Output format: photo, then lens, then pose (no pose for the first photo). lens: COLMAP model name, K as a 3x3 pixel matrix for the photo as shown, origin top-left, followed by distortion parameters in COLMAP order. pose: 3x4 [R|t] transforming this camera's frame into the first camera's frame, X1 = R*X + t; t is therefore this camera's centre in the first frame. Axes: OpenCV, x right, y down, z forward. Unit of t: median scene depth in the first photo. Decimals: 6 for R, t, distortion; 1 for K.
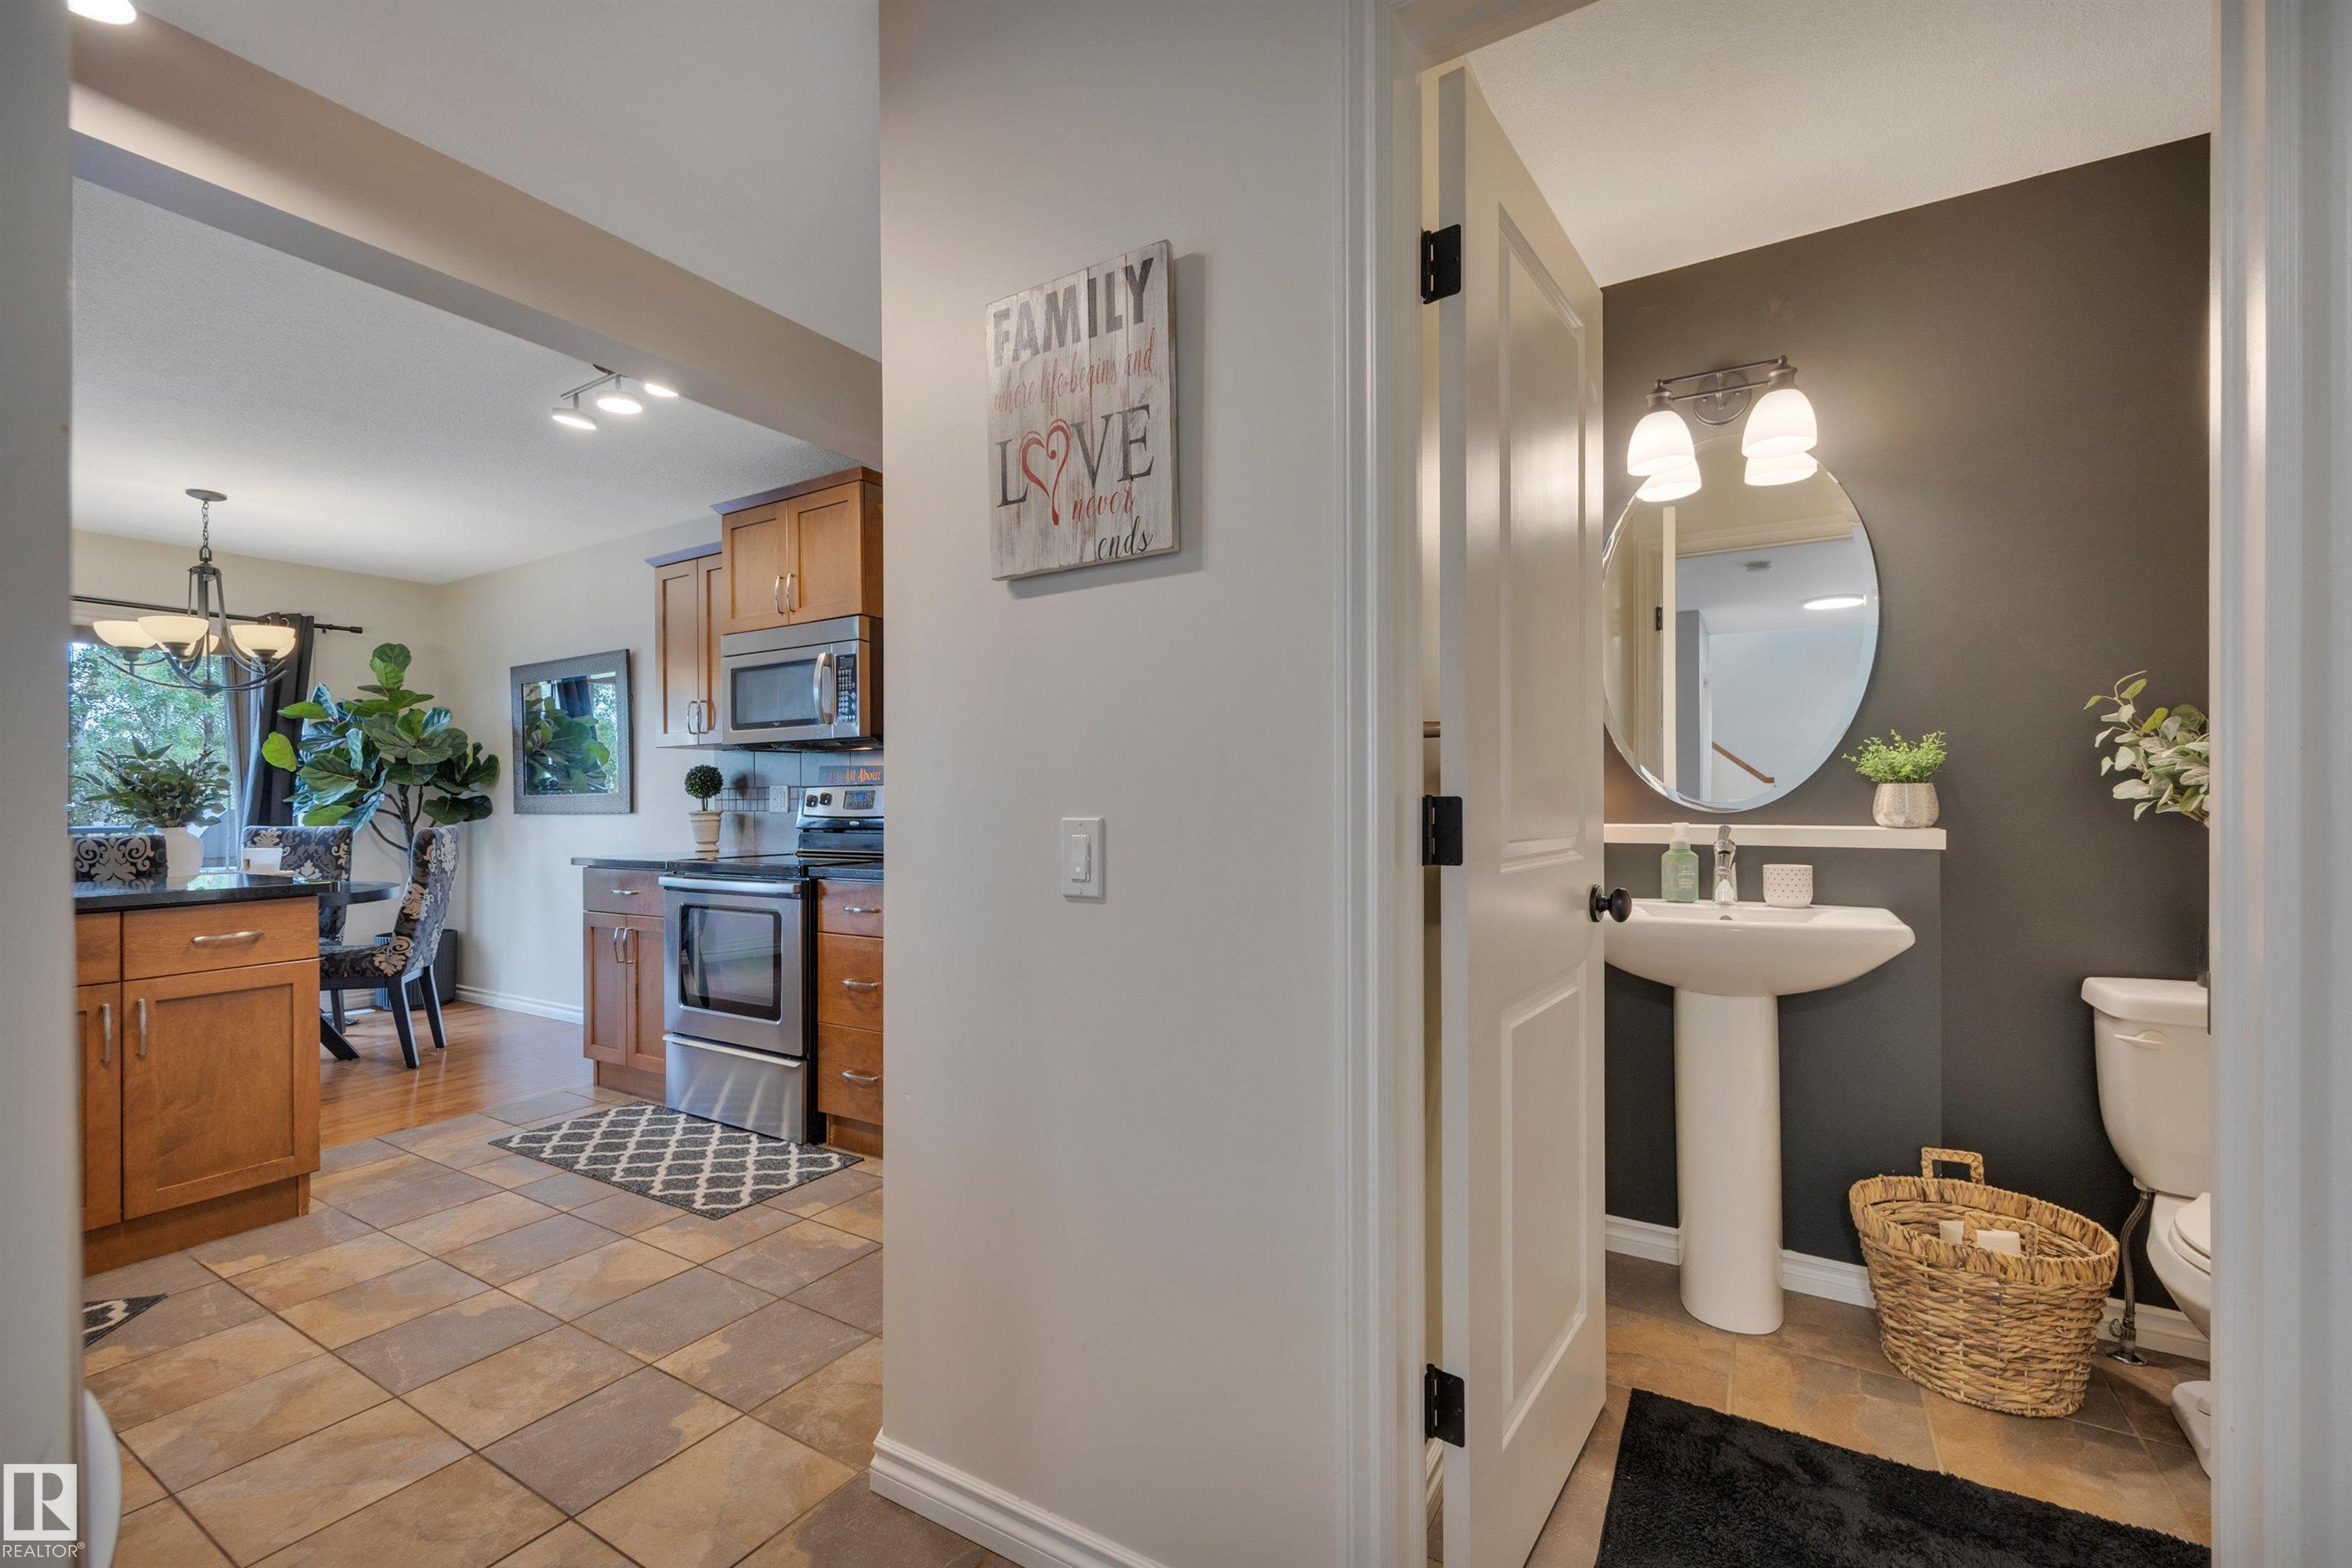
lens RADIAL K [[1035.8, 0, 1178.8], [0, 1035.8, 781.5], [0, 0, 1]] dist [-0.007525, 0.001702]
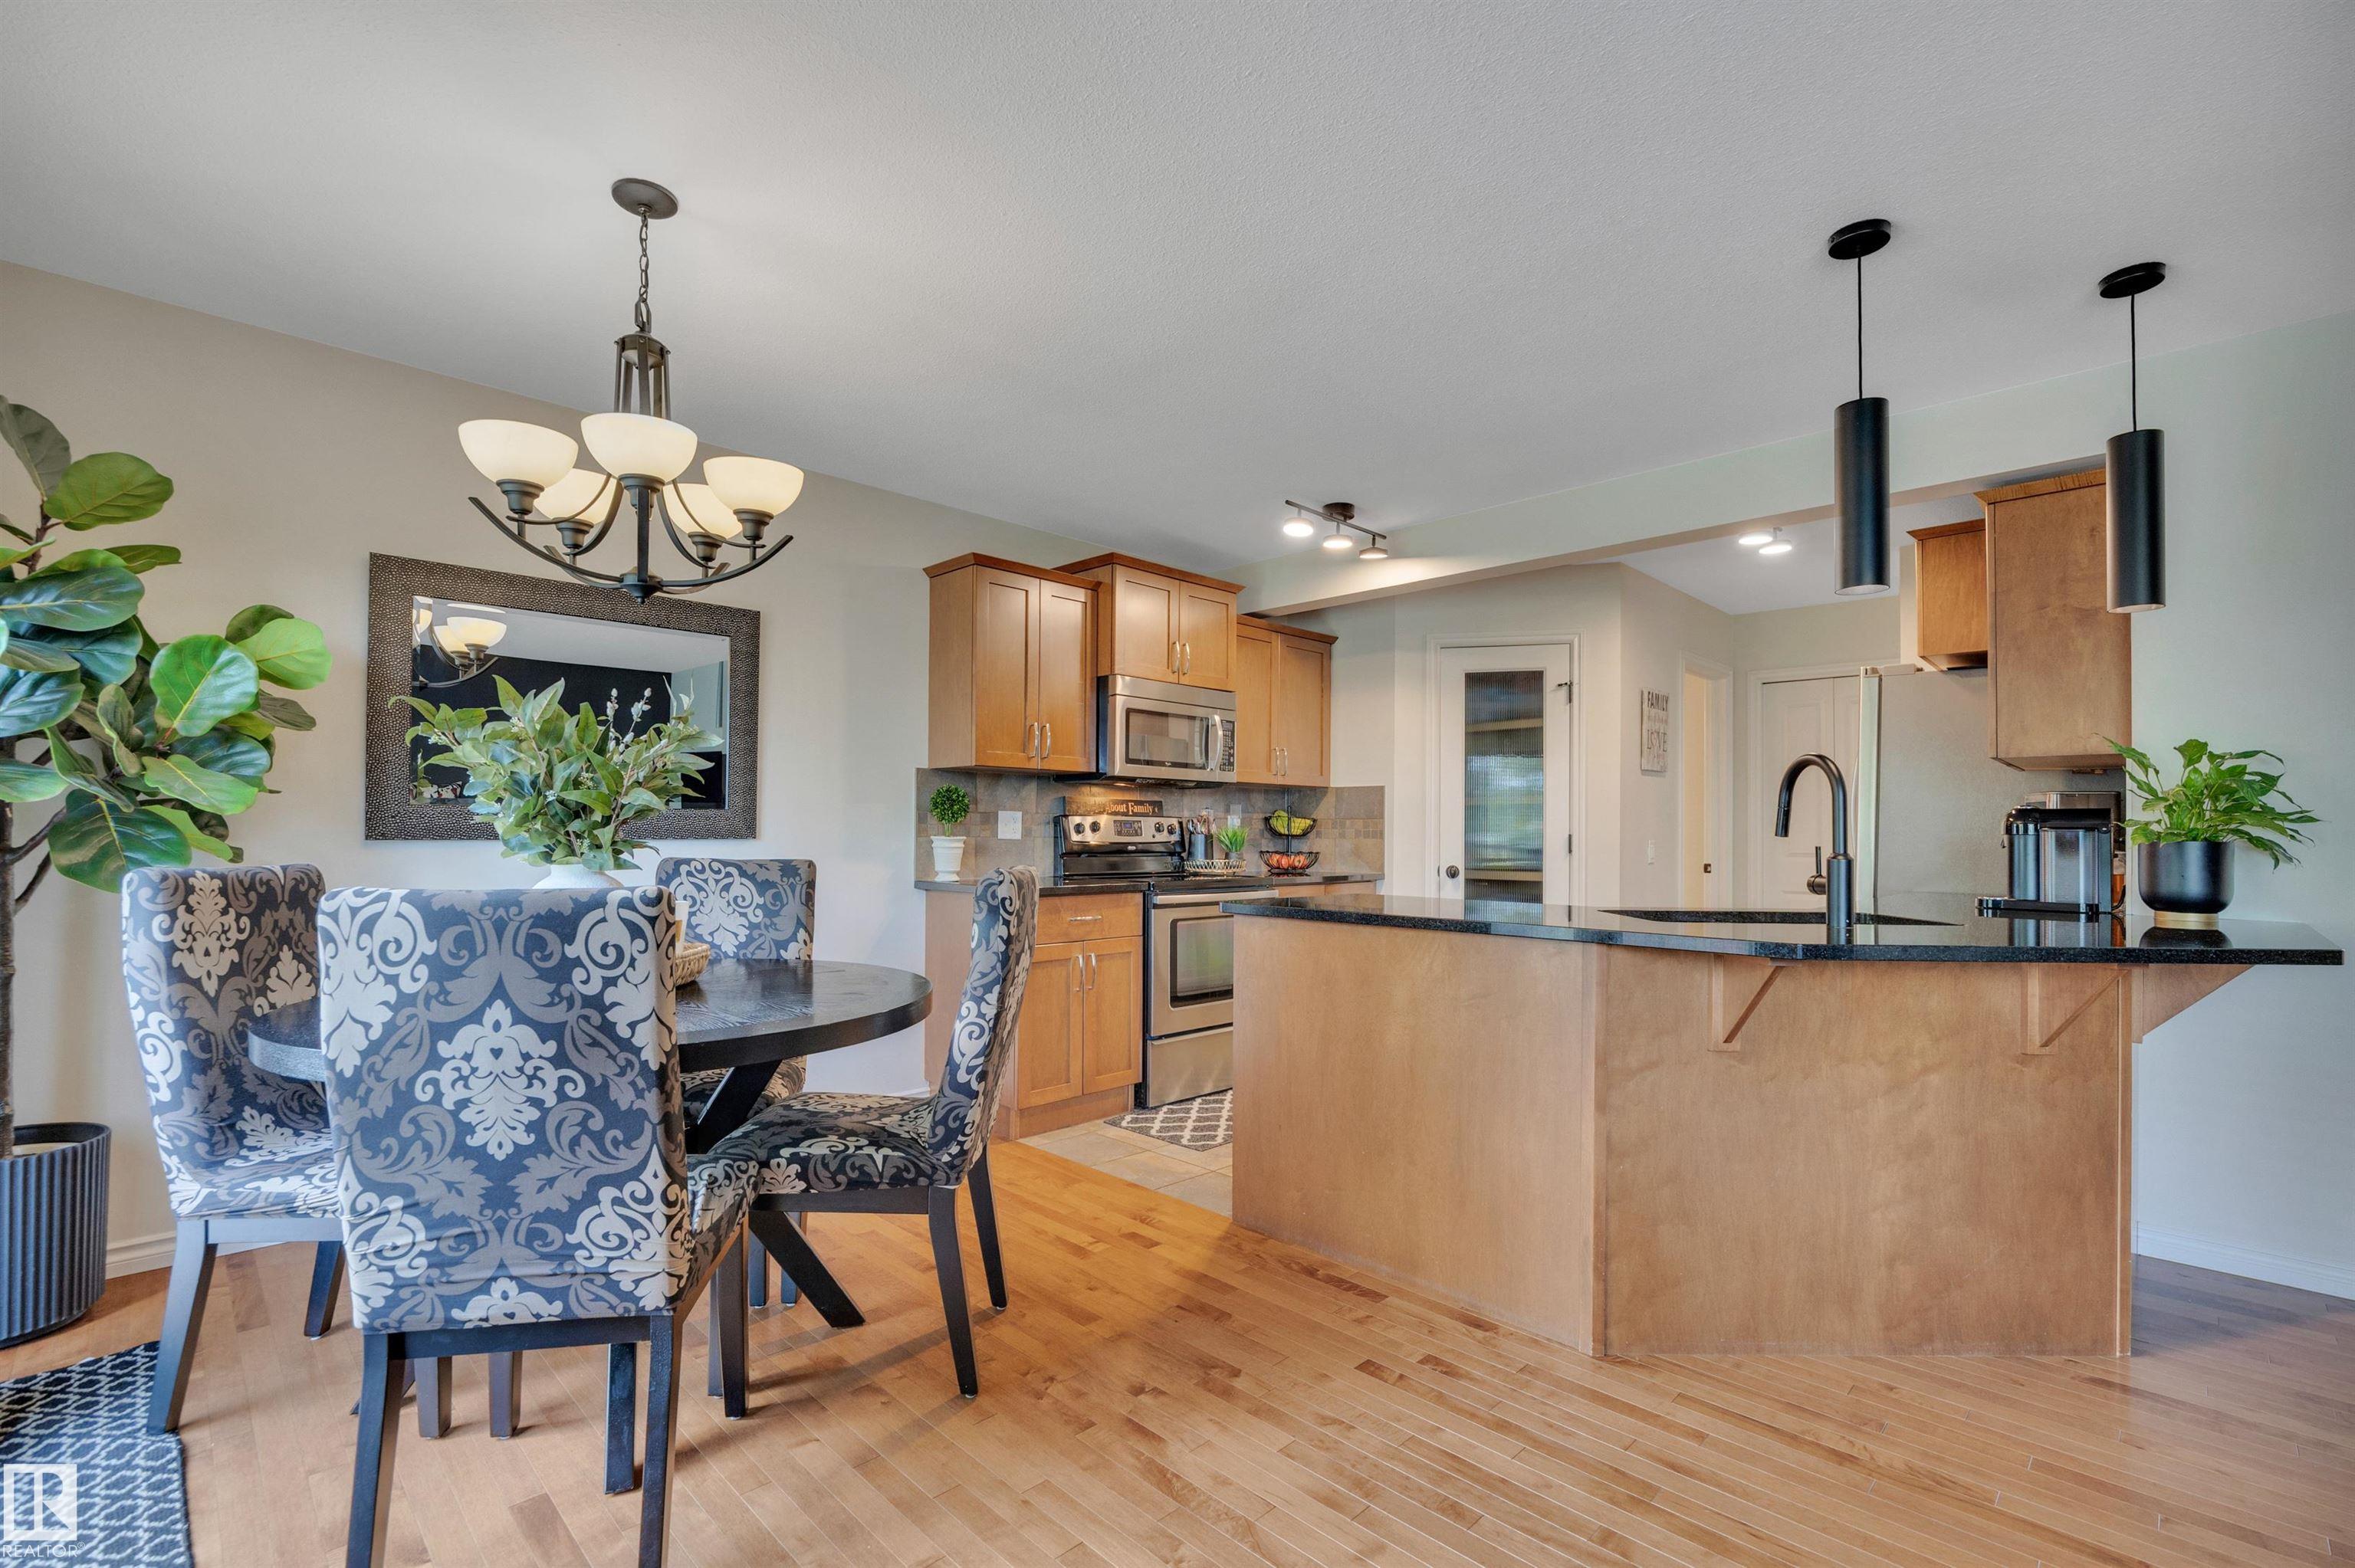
lens RADIAL K [[1037.0, 0, 1180.4], [0, 1037.0, 842.4], [0, 0, 1]] dist [-0.007525, 0.001702]
pose [[0.215091, 0.004454, 0.976584, -2.082717], [-0.023519, 0.999723, 0.000621, 0.045175], [-0.976311, -0.023102, 0.215136, 0.983553]]
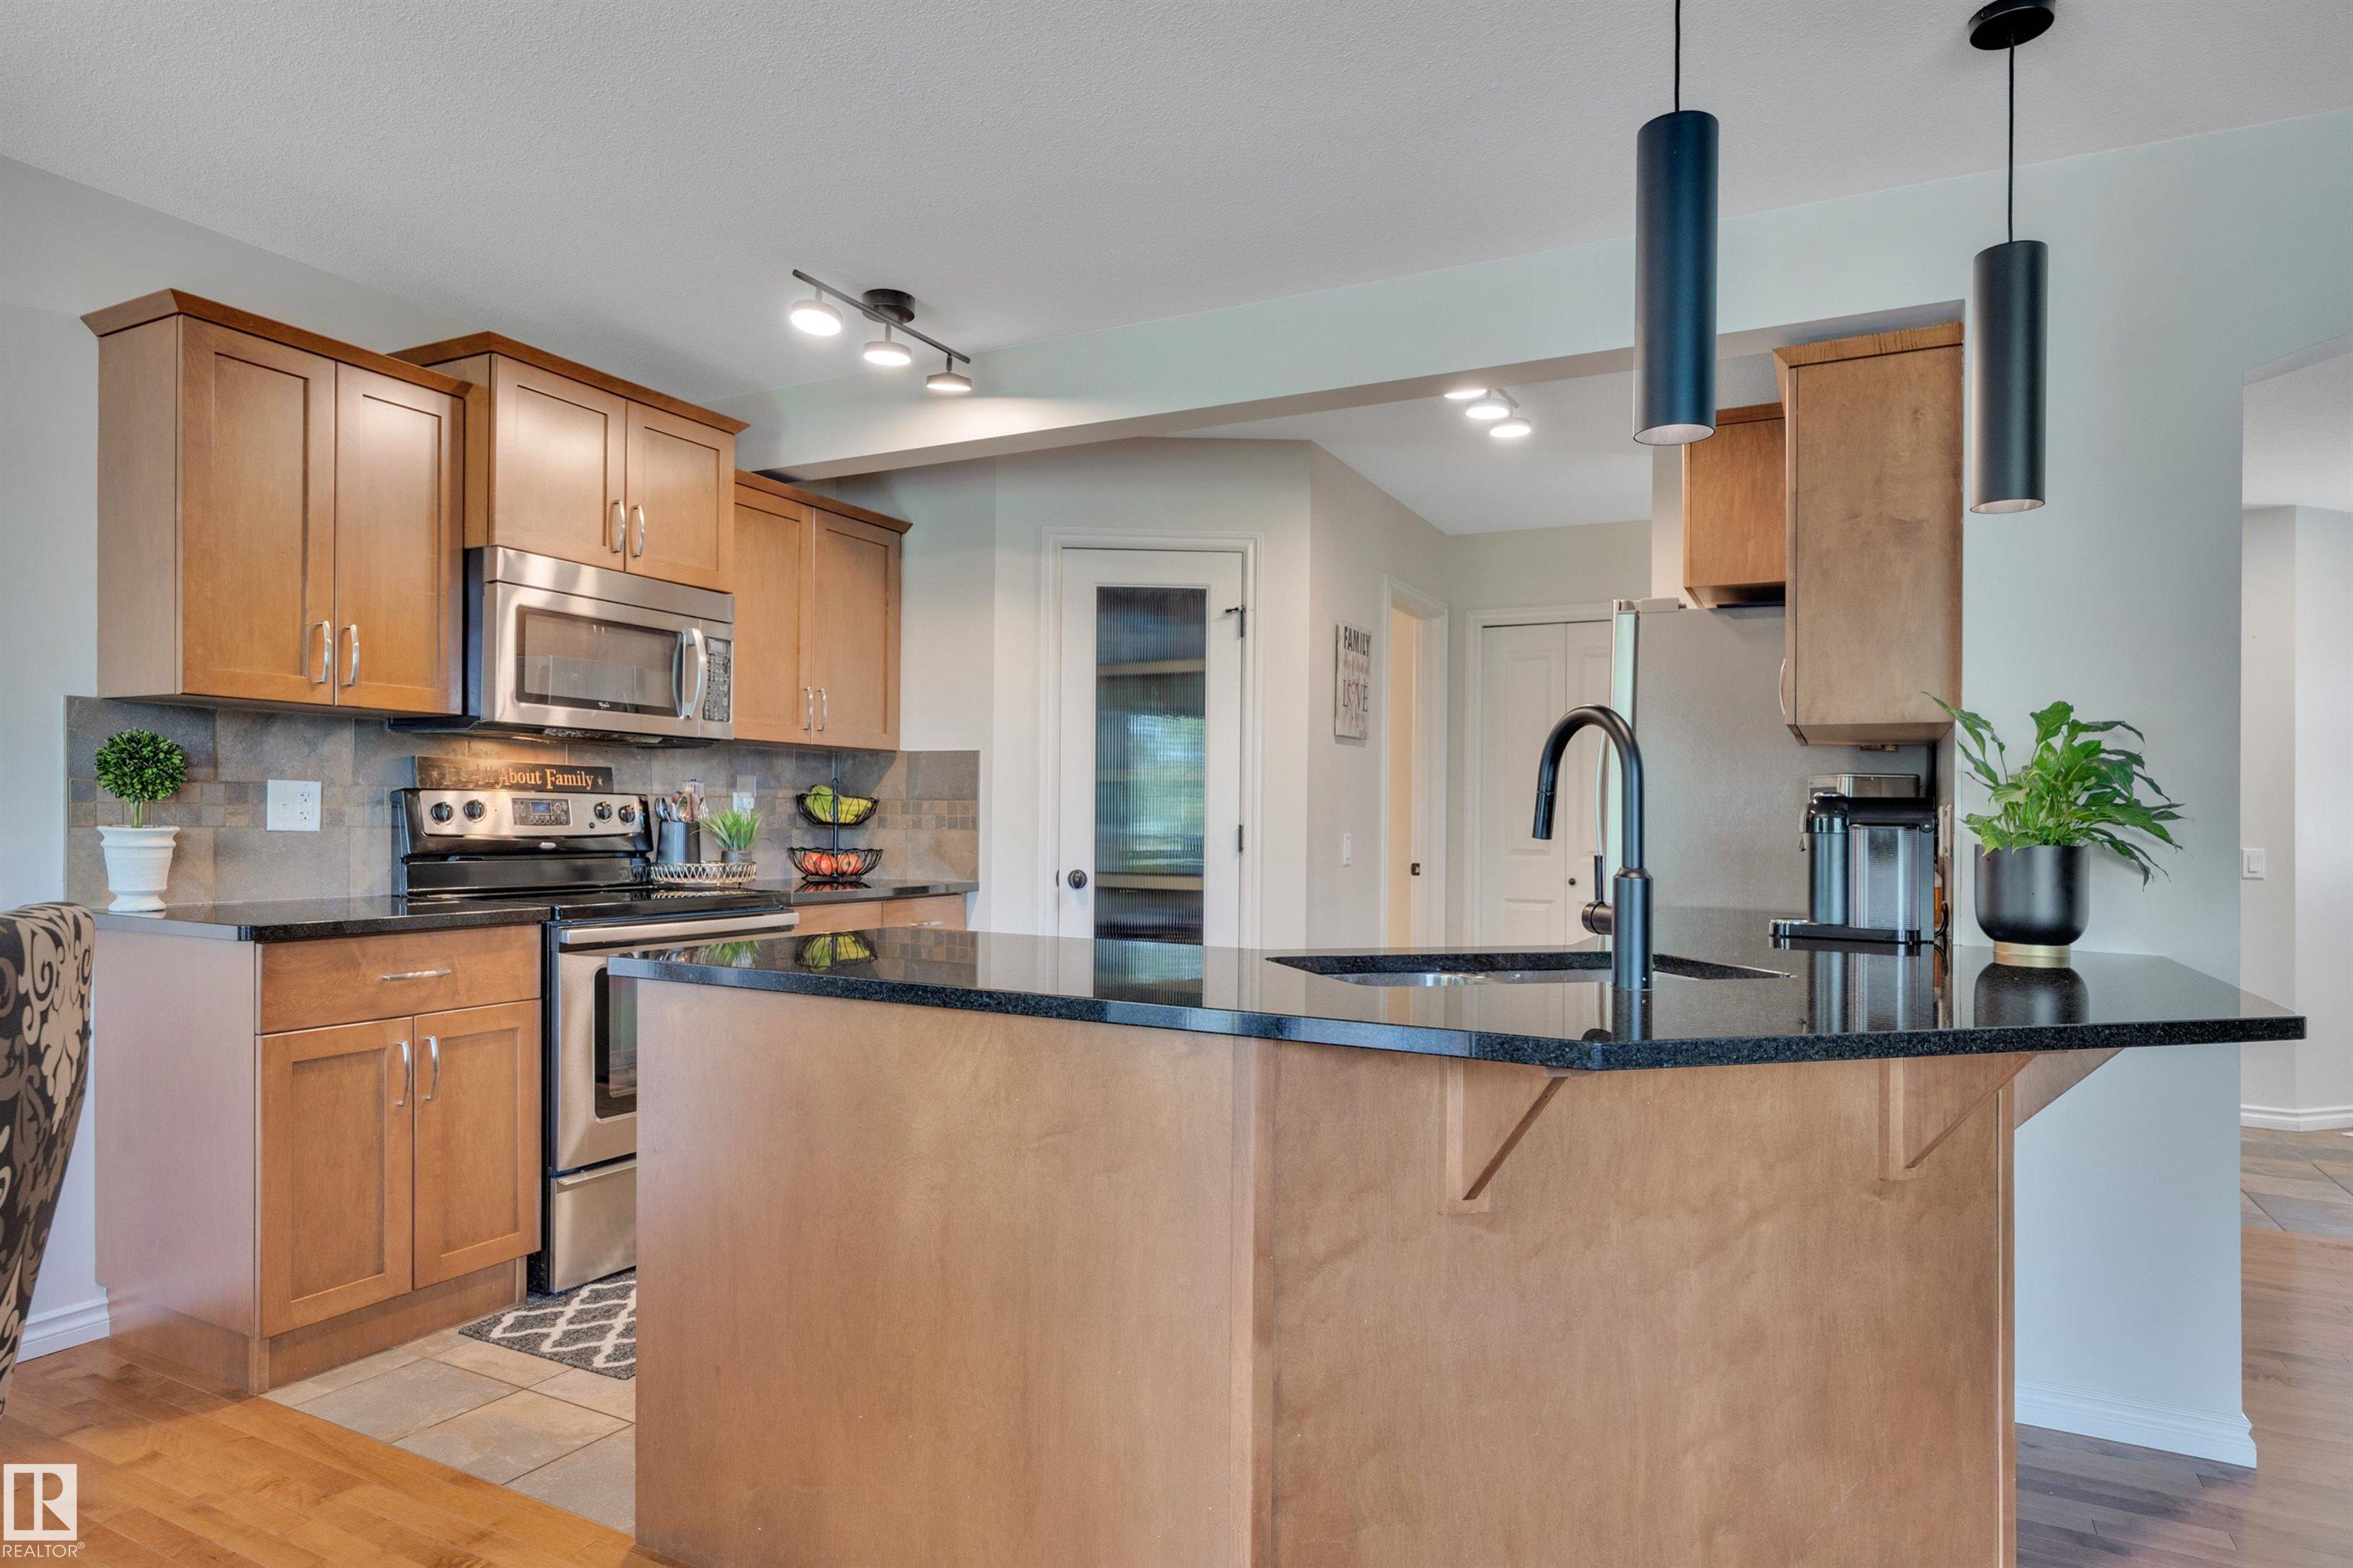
lens RADIAL K [[1359.5, 0, 1165.2], [0, 1359.5, 826.6], [0, 0, 1]] dist [0.022602, -0.002150]
pose [[-0.076826, 0.005579, 0.997029, -1.818457], [-0.026721, 0.999614, -0.007653, 0.033347], [-0.996686, -0.027230, -0.076647, 0.928366]]
